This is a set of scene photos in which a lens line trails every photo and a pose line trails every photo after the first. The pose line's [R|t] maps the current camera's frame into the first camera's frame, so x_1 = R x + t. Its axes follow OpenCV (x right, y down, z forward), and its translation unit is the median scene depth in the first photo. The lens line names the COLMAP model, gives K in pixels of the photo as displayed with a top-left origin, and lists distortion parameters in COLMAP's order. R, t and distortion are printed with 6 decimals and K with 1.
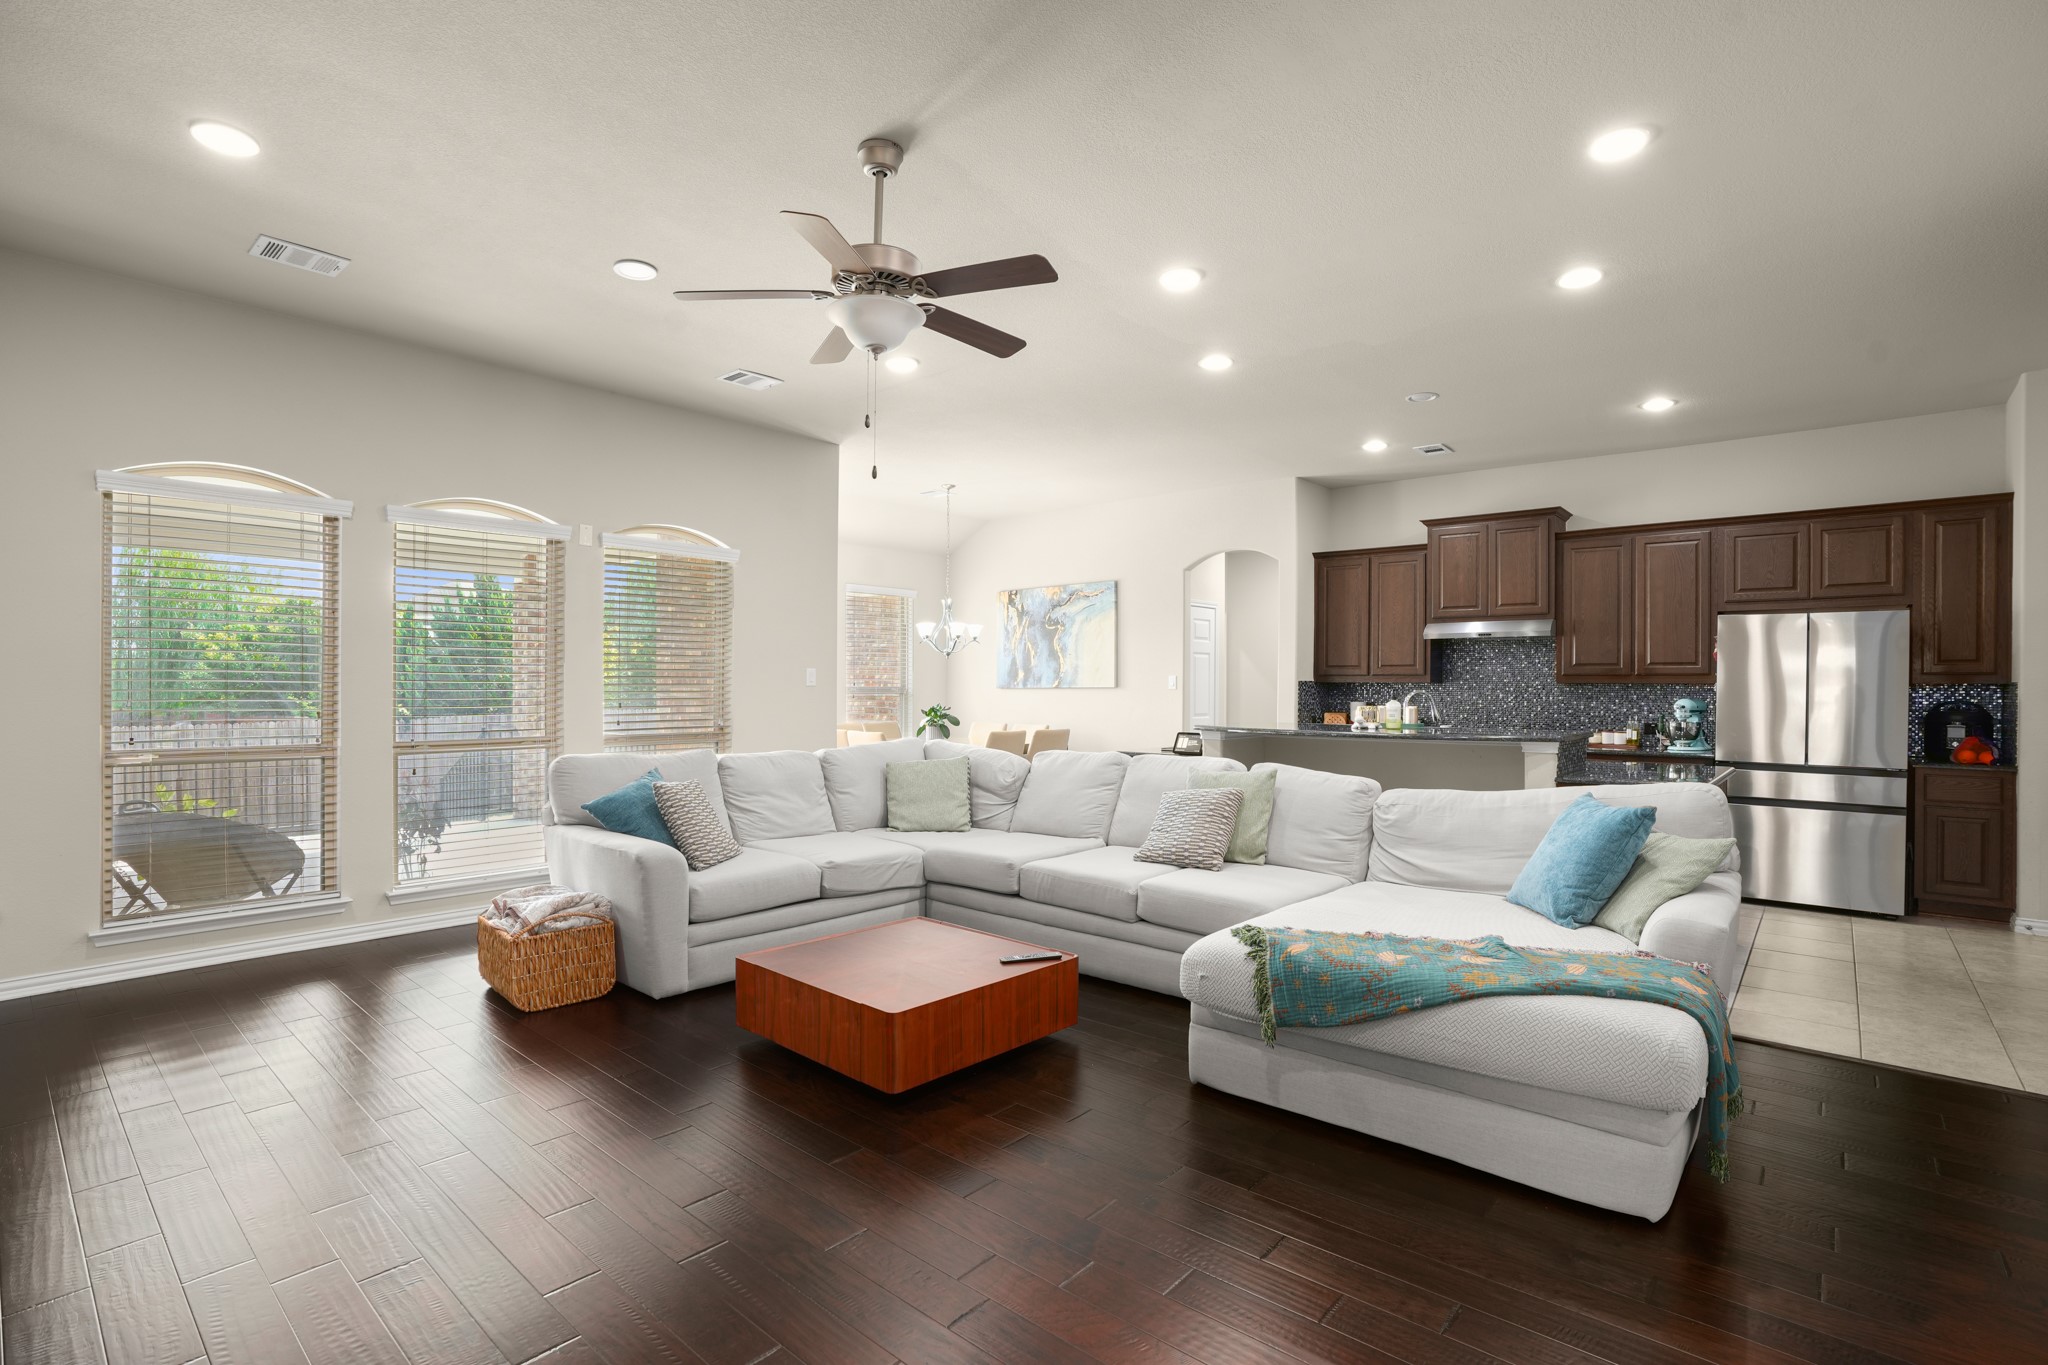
lens RADIAL K [[983.2, 0, 1005.8], [0, 983.2, 672.8], [0, 0, 1]] dist [-0.047721, 0.010608]
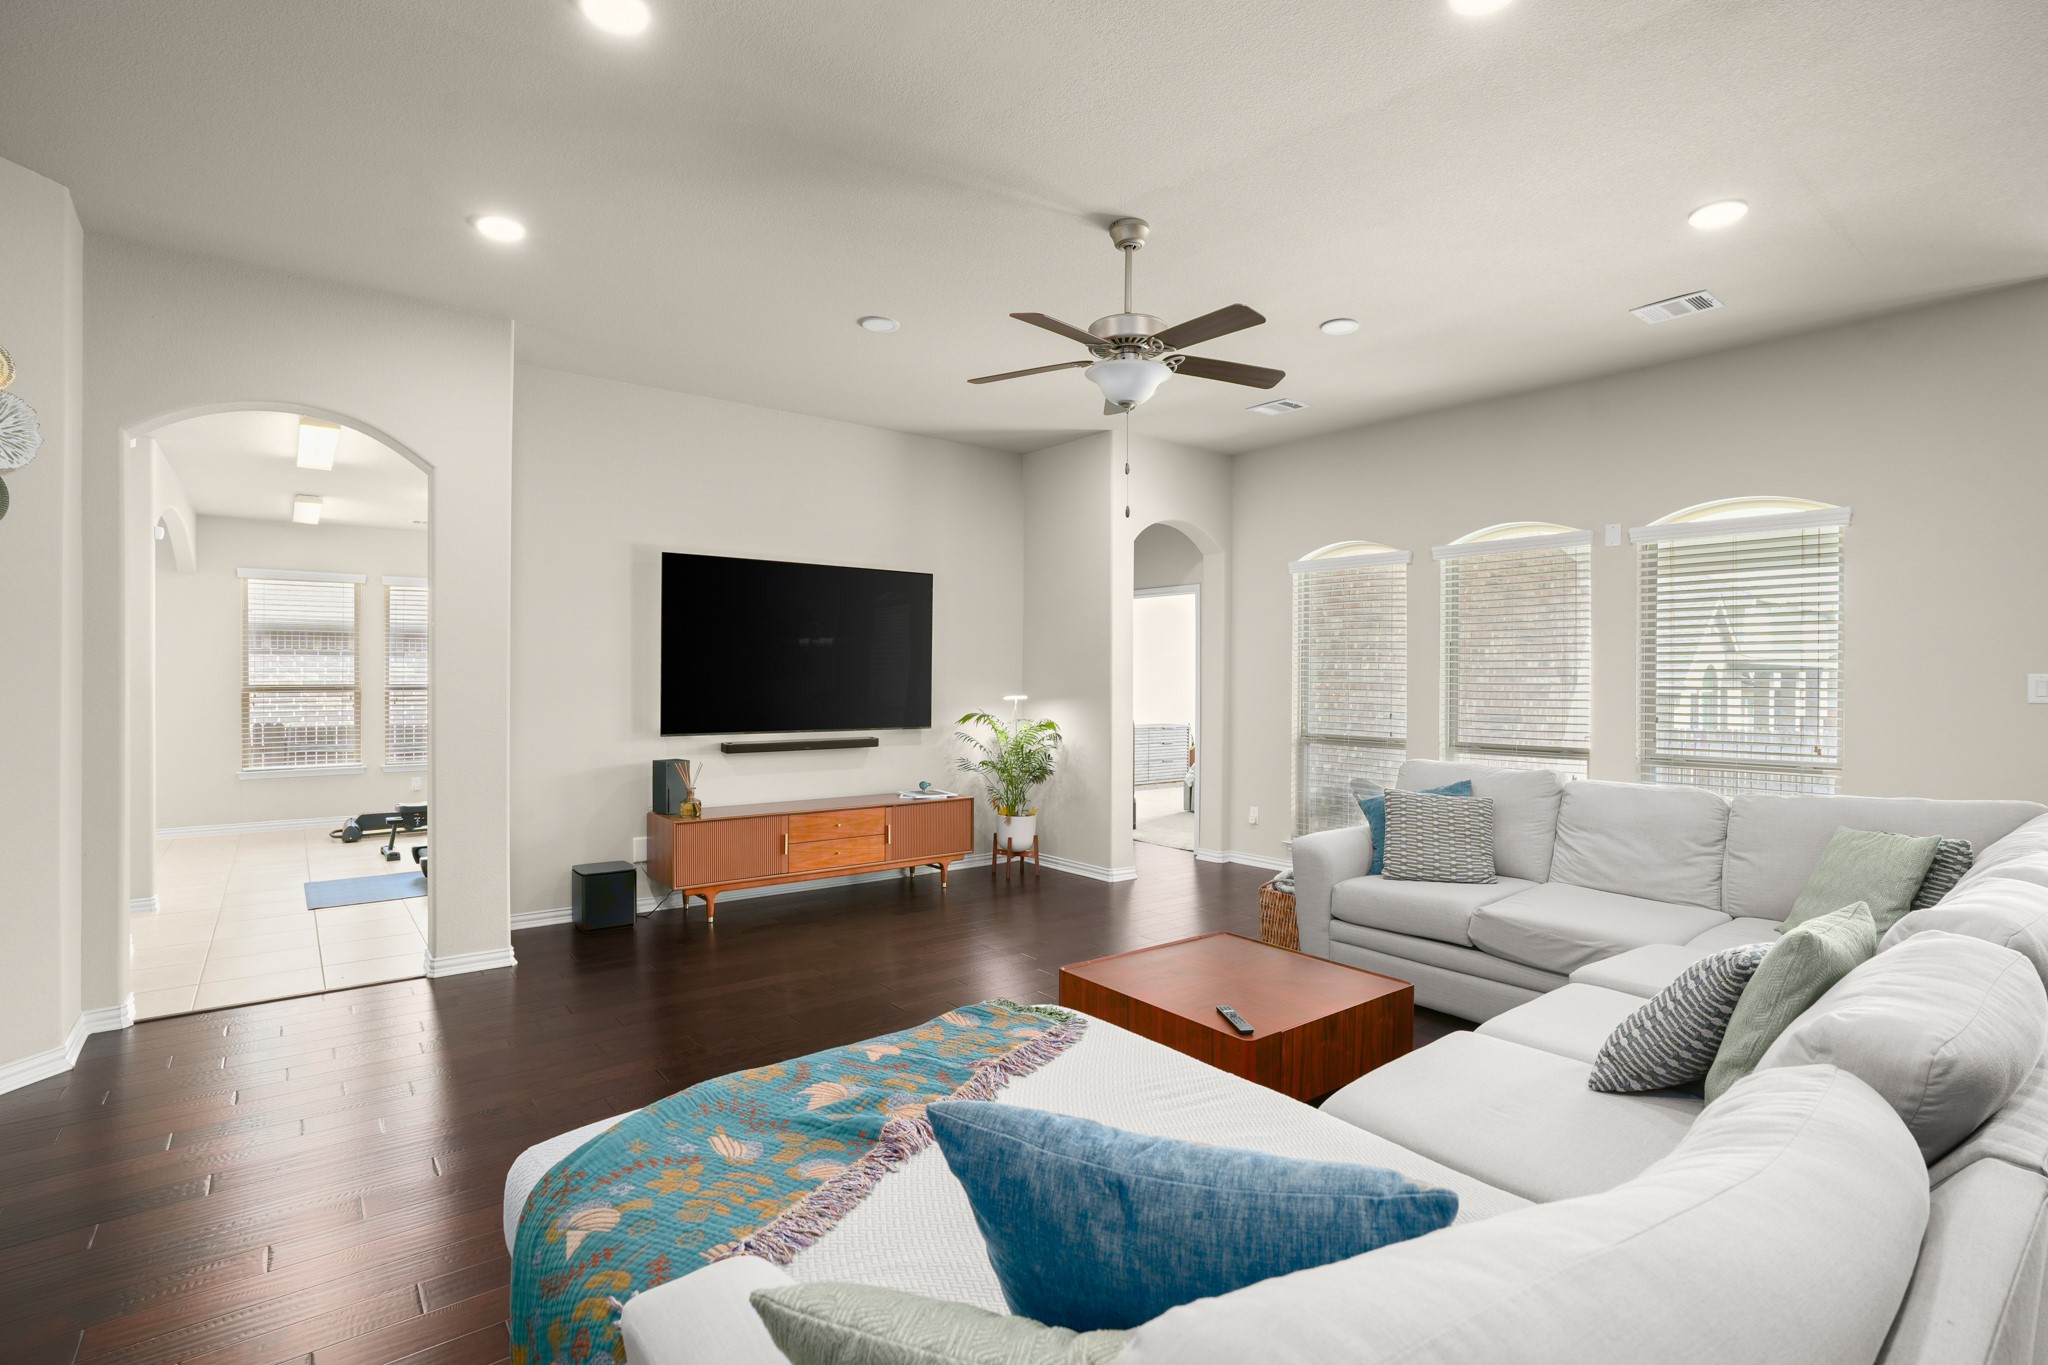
lens RADIAL K [[983.2, 0, 1018.6], [0, 983.2, 669.5], [0, 0, 1]] dist [-0.047721, 0.010608]
pose [[-0.196068, -0.011969, -0.980517, 0.470263], [0.005962, 0.999892, -0.013398, -0.000708], [0.980572, -0.008472, -0.195975, 0.520137]]
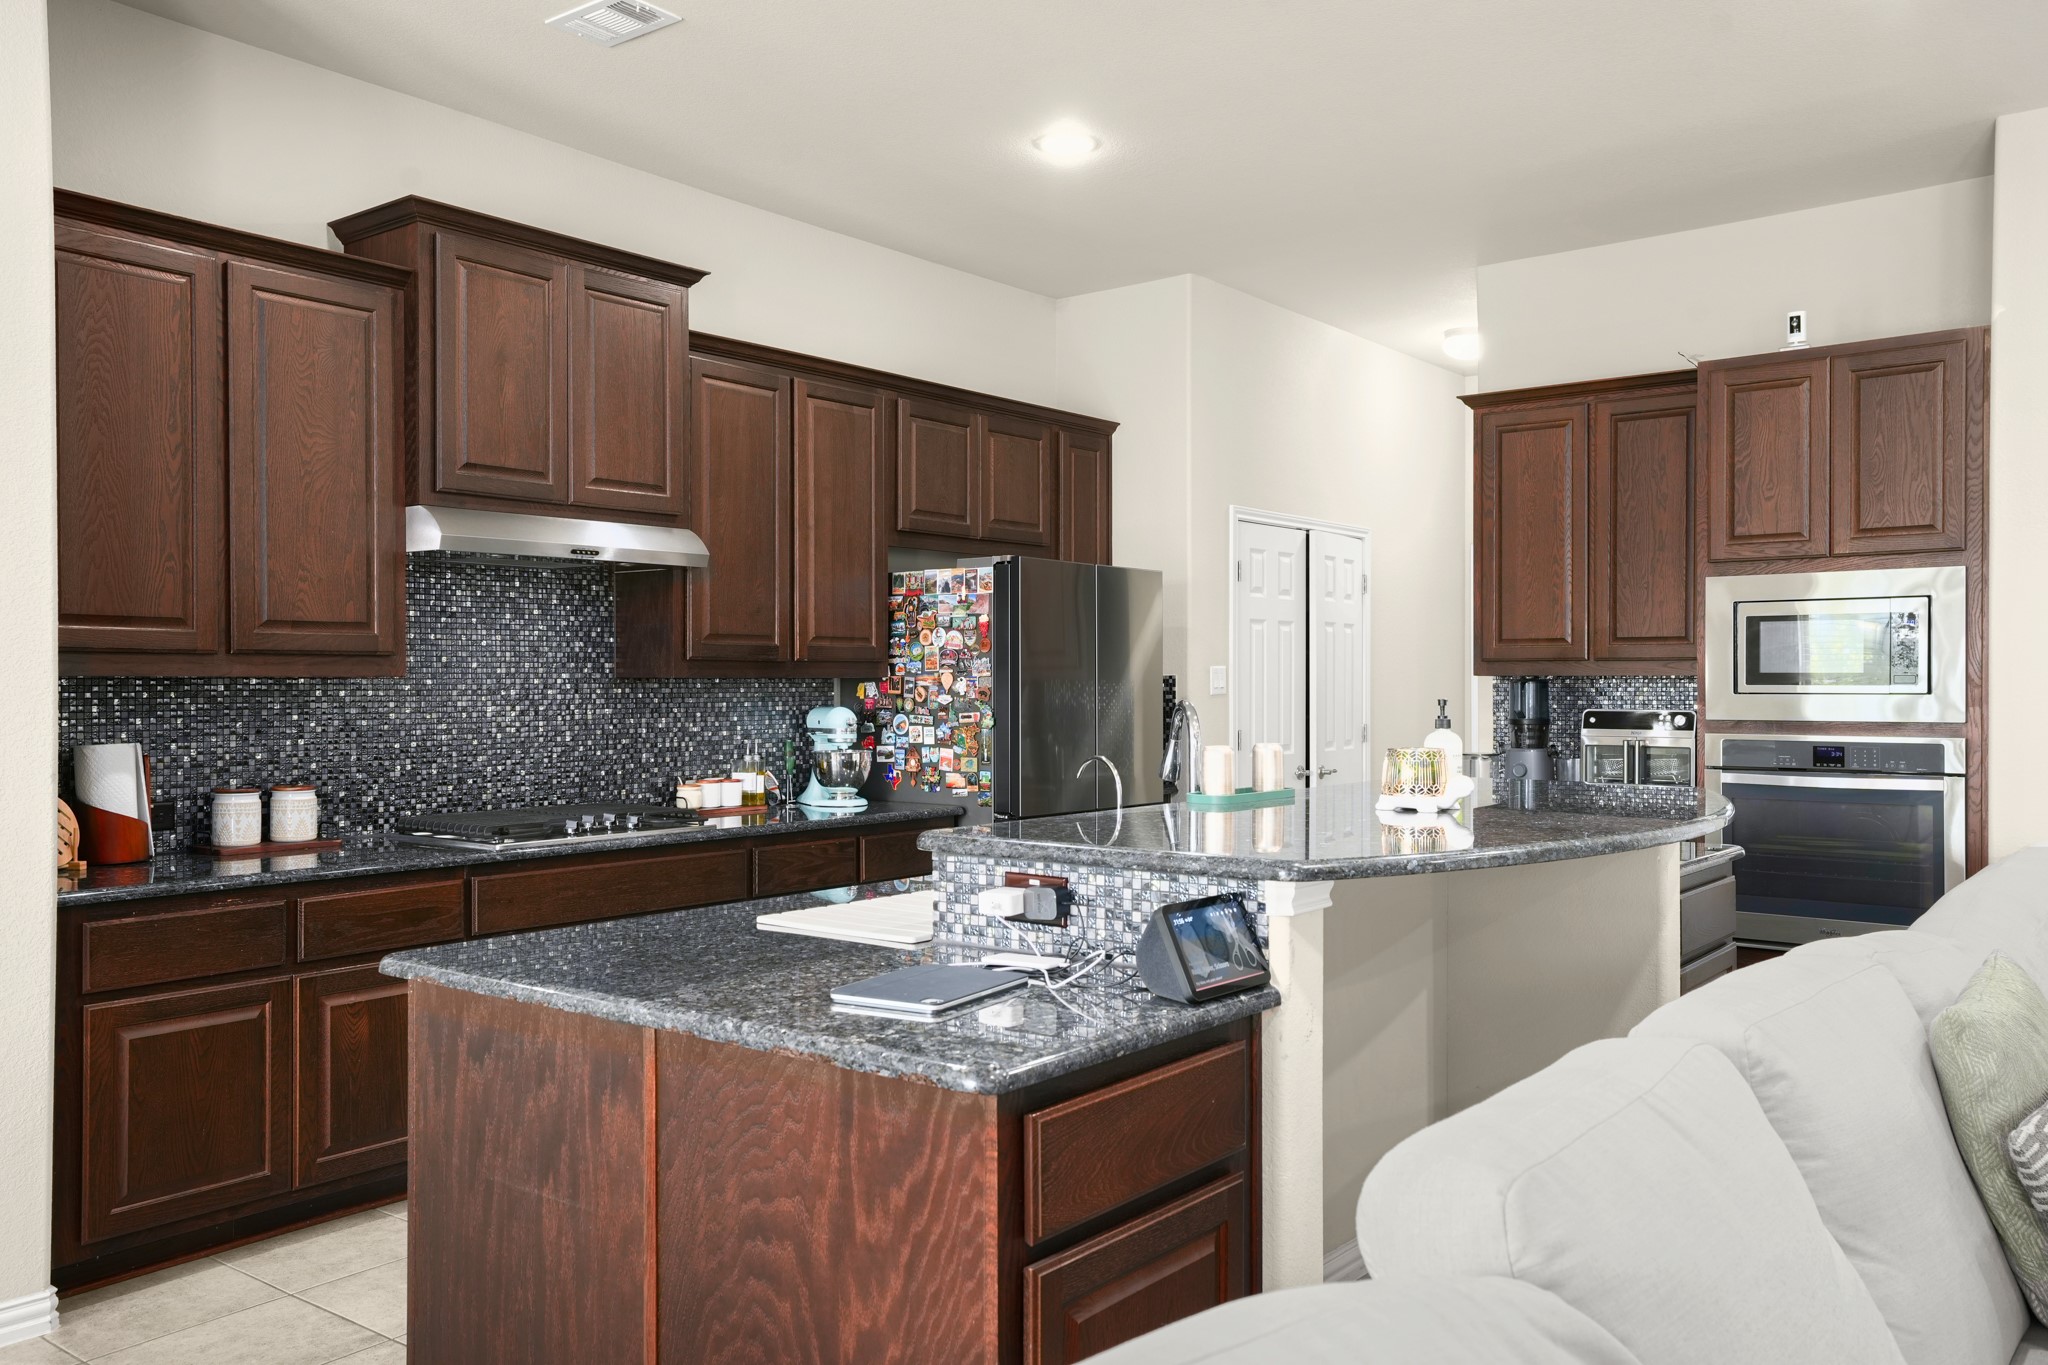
lens RADIAL K [[1598.6, 0, 1025.6], [0, 1598.6, 700.4], [0, 0, 1]] dist [0.030799, 0.005169]
pose [[-0.068609, -0.019586, 0.997451, -0.163282], [-0.012347, 0.999747, 0.018782, 0.005551], [-0.997567, -0.011027, -0.068833, 0.918580]]
